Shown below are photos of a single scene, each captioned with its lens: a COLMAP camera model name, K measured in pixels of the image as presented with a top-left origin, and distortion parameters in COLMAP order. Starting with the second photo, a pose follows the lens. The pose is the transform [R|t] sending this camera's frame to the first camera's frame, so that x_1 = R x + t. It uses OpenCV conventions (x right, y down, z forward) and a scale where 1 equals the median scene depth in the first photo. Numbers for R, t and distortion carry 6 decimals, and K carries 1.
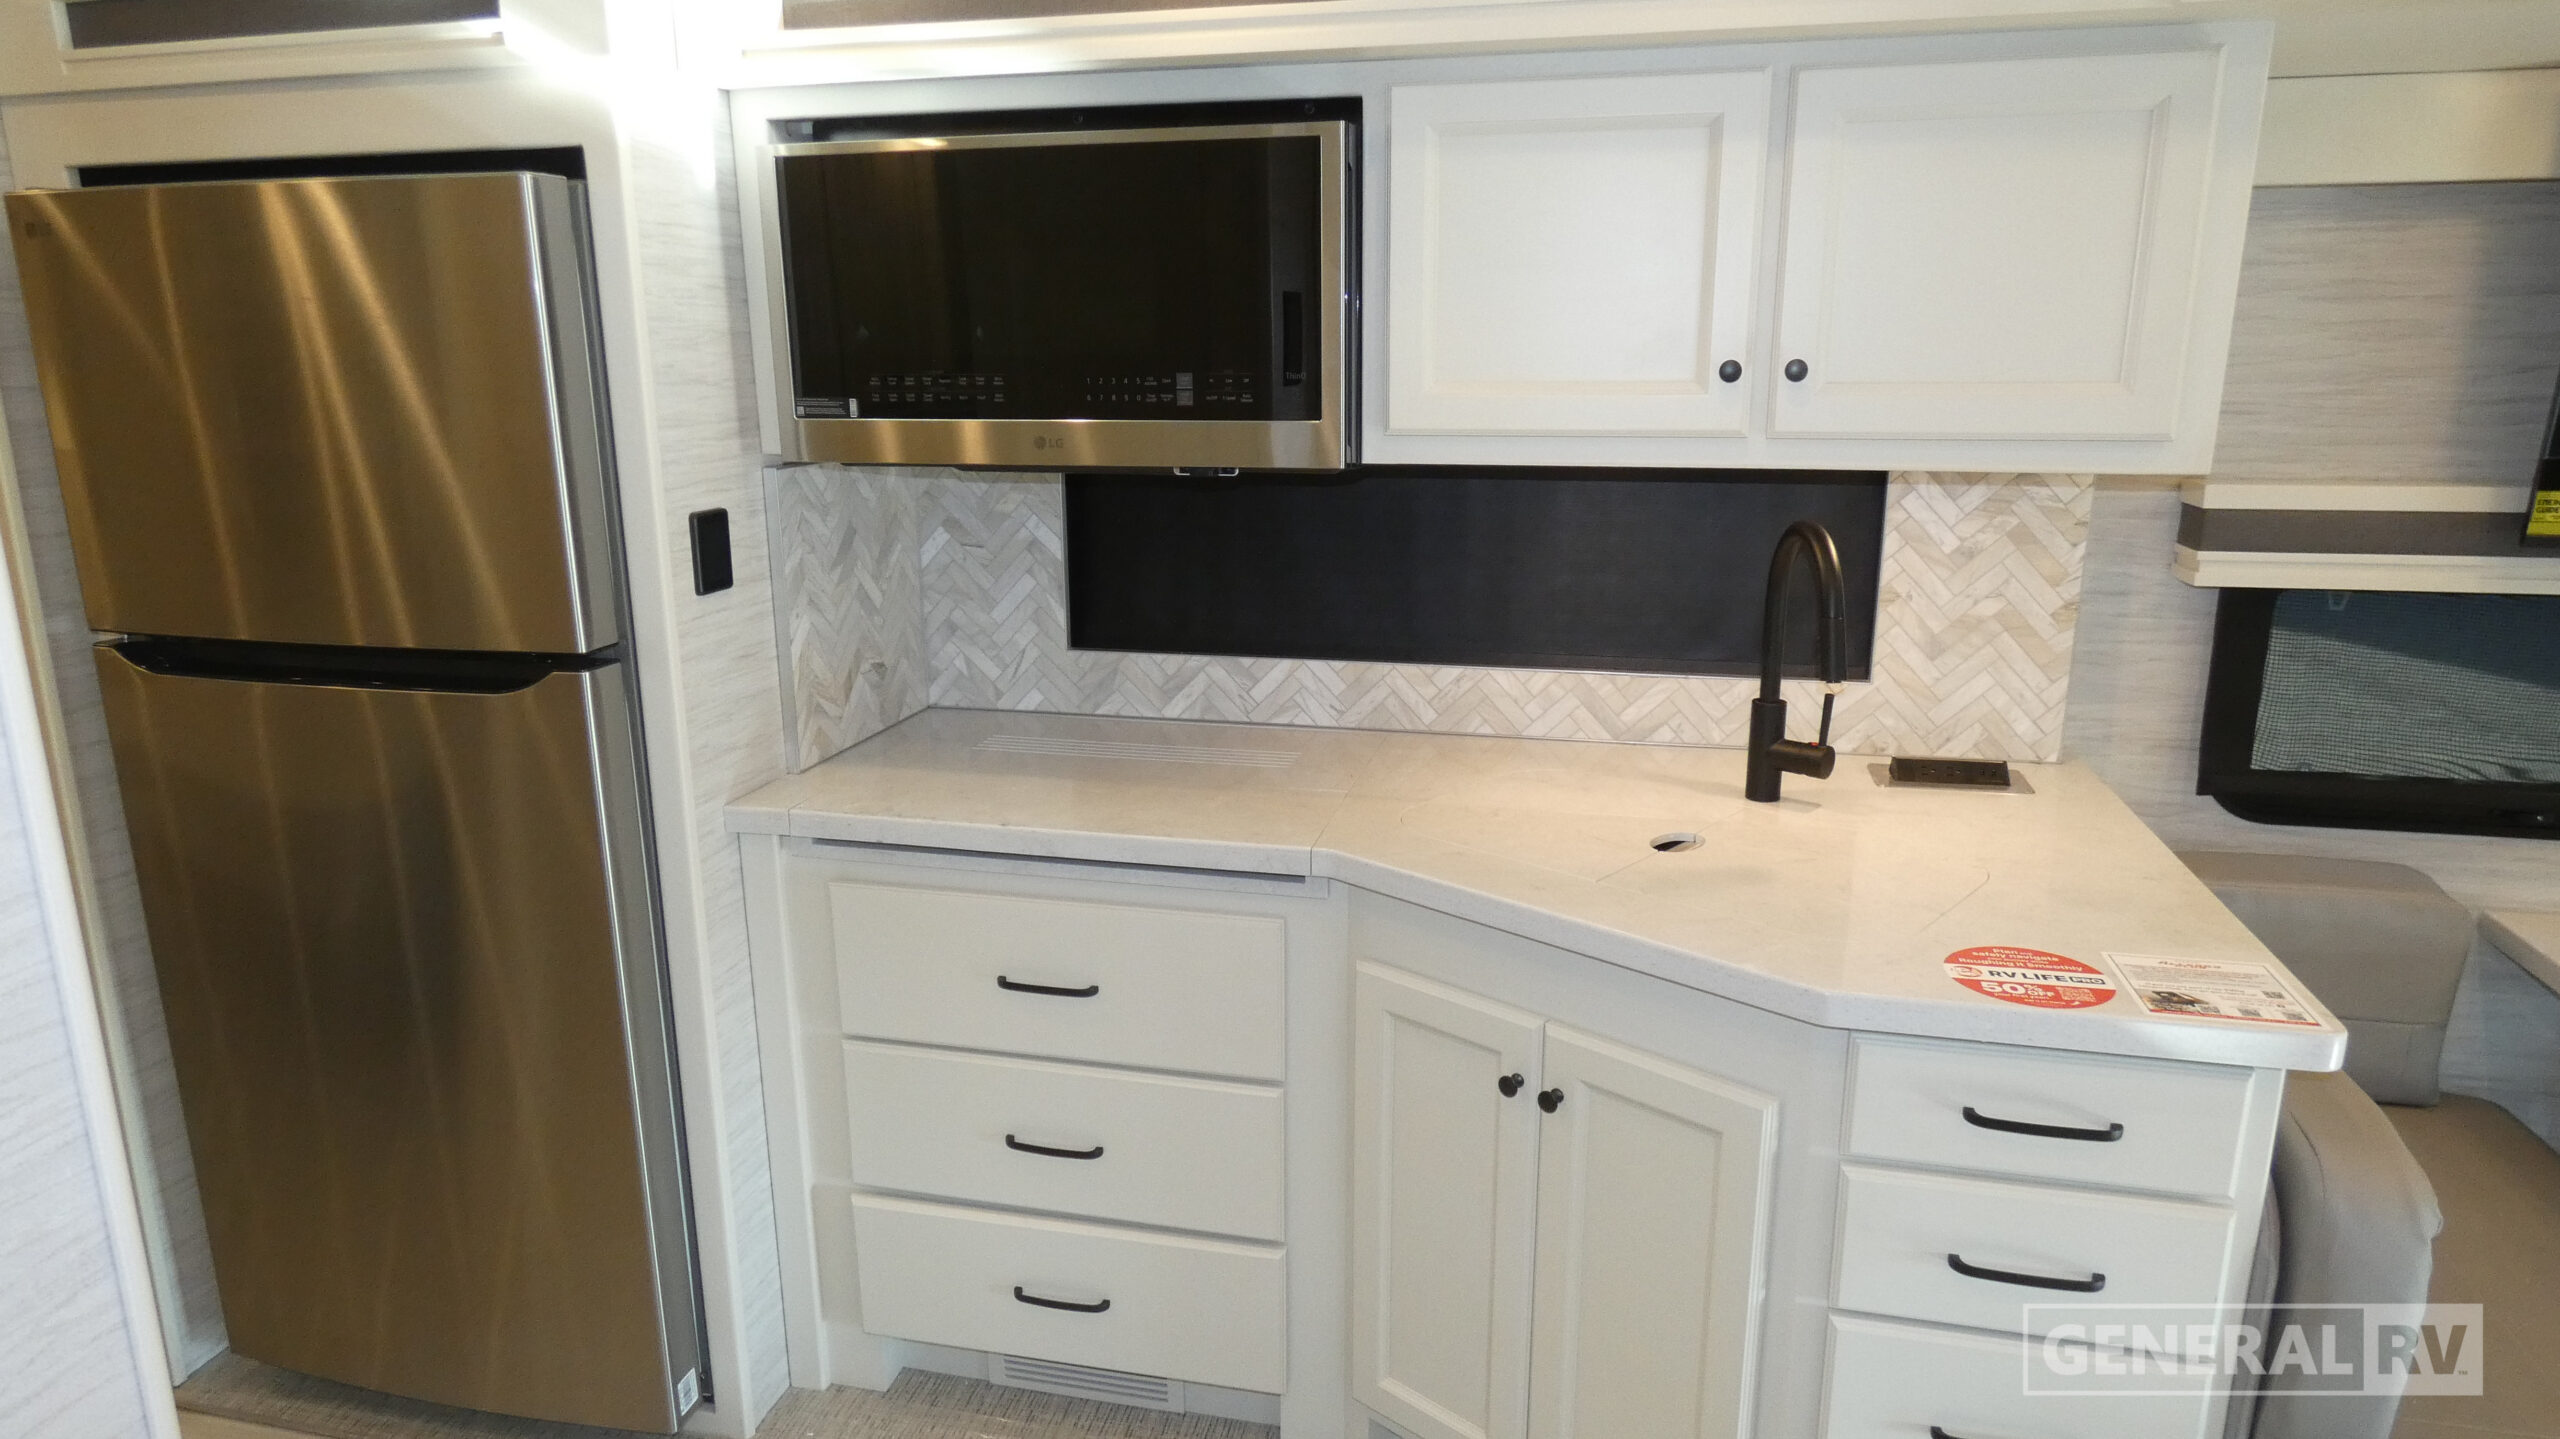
lens RADIAL K [[1531.7, 0, 1272.2], [0, 1531.7, 714.5], [0, 0, 1]] dist [-0.001811, -0.002990]
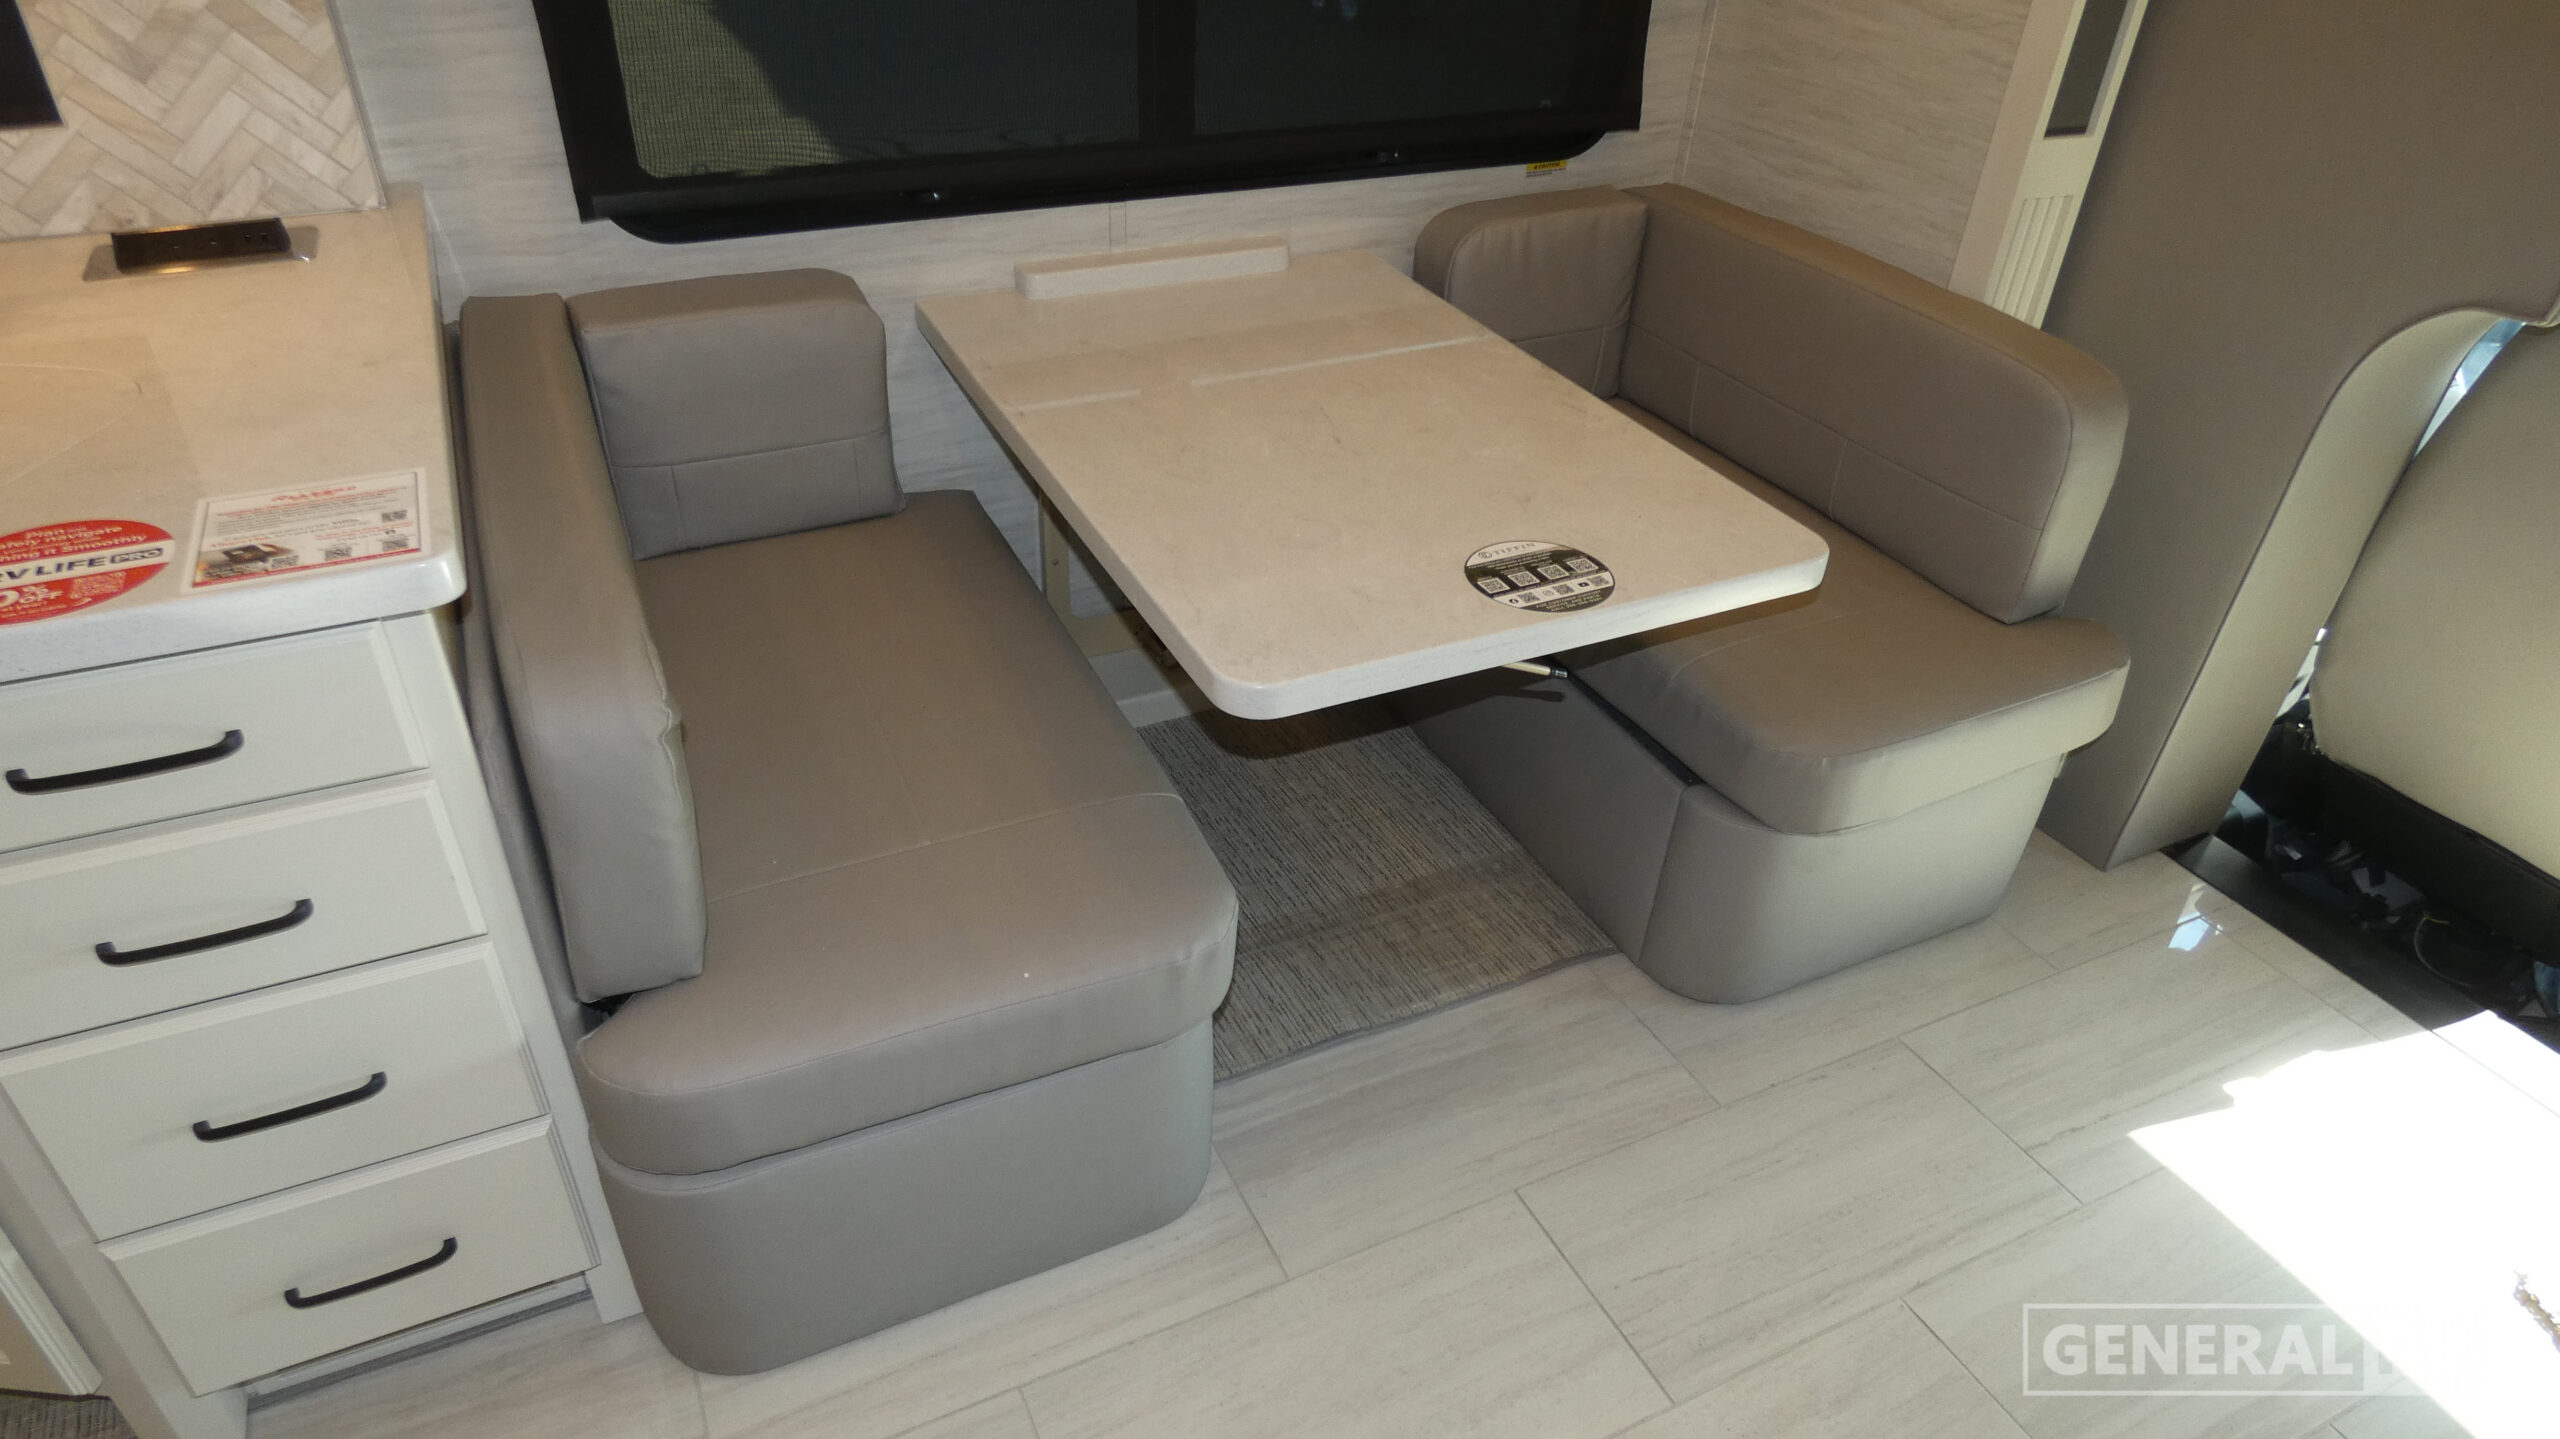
lens RADIAL K [[1531.7, 0, 1281.0], [0, 1531.7, 710.9], [0, 0, 1]] dist [-0.001811, -0.002990]
pose [[0.771782, -0.323009, 0.547739, 0.372327], [0.106683, 0.914940, 0.389234, 0.012587], [-0.626874, -0.241969, 0.740594, 0.076329]]
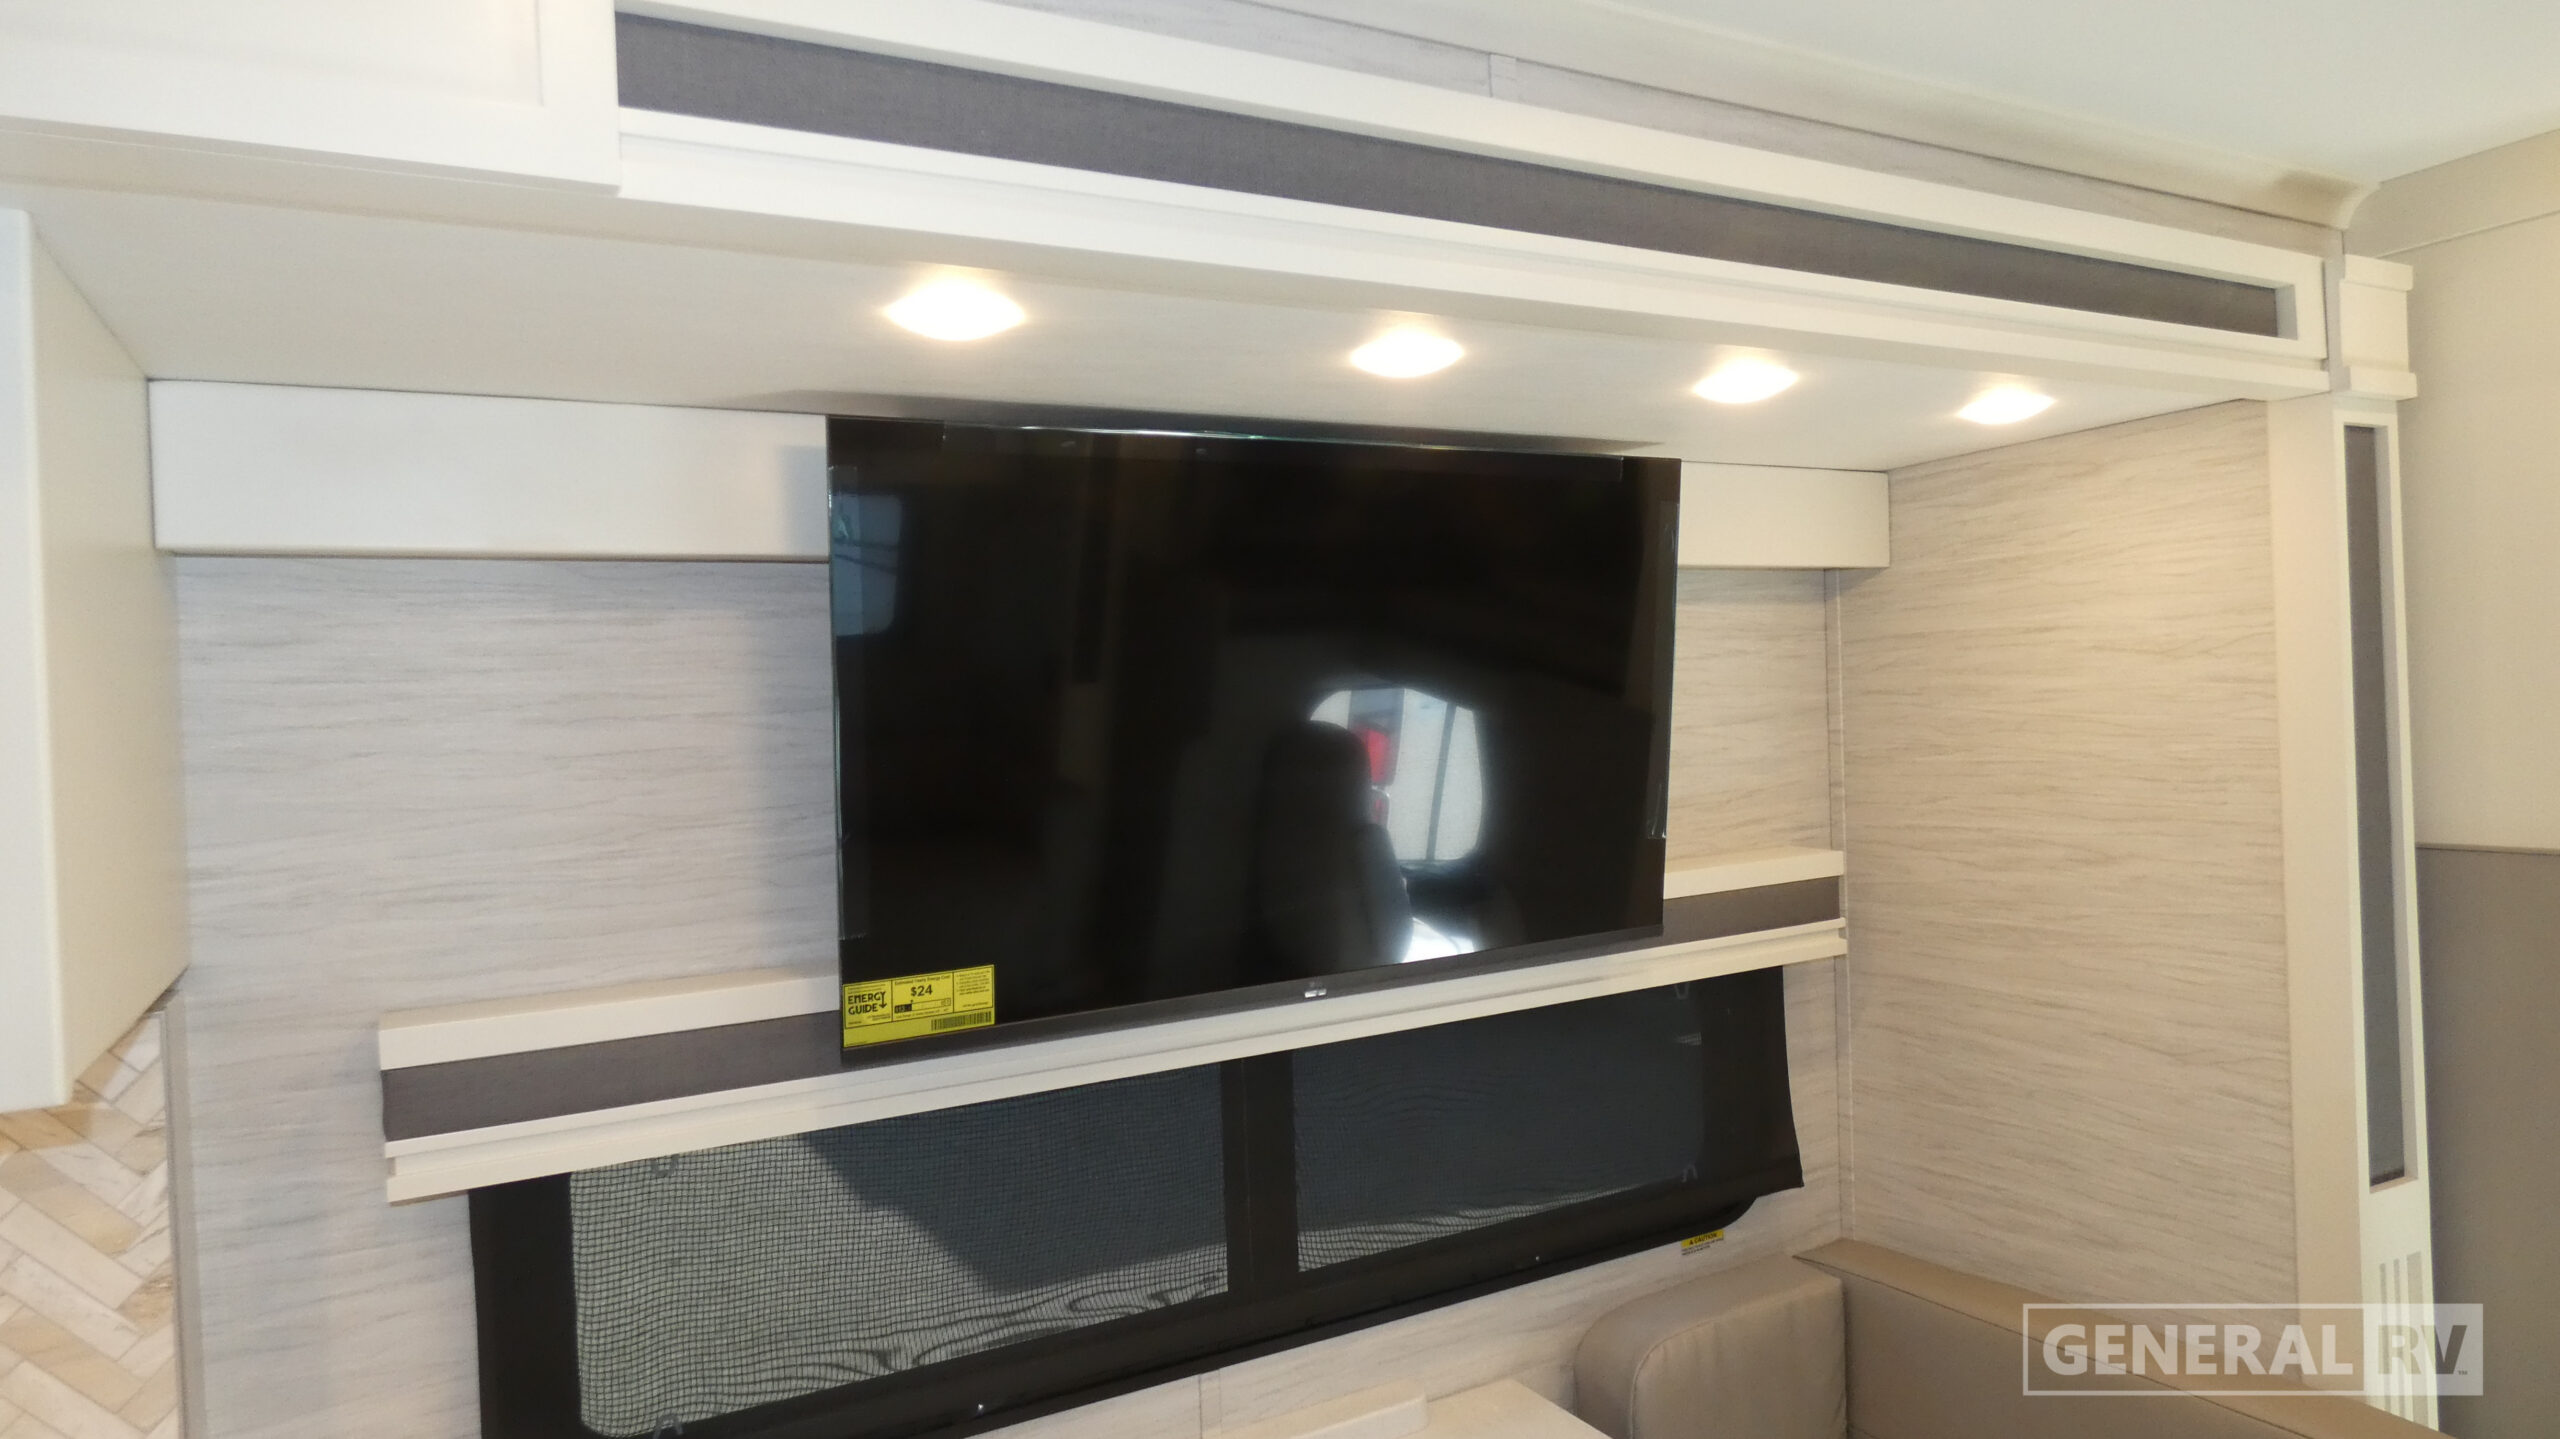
lens RADIAL K [[1531.7, 0, 1281.6], [0, 1531.7, 718.6], [0, 0, 1]] dist [-0.001811, -0.002990]
pose [[0.735686, -0.027000, 0.676785, 0.461810], [0.195997, 0.964943, -0.174558, -0.093064], [-0.648346, 0.261067, 0.715187, 0.311572]]
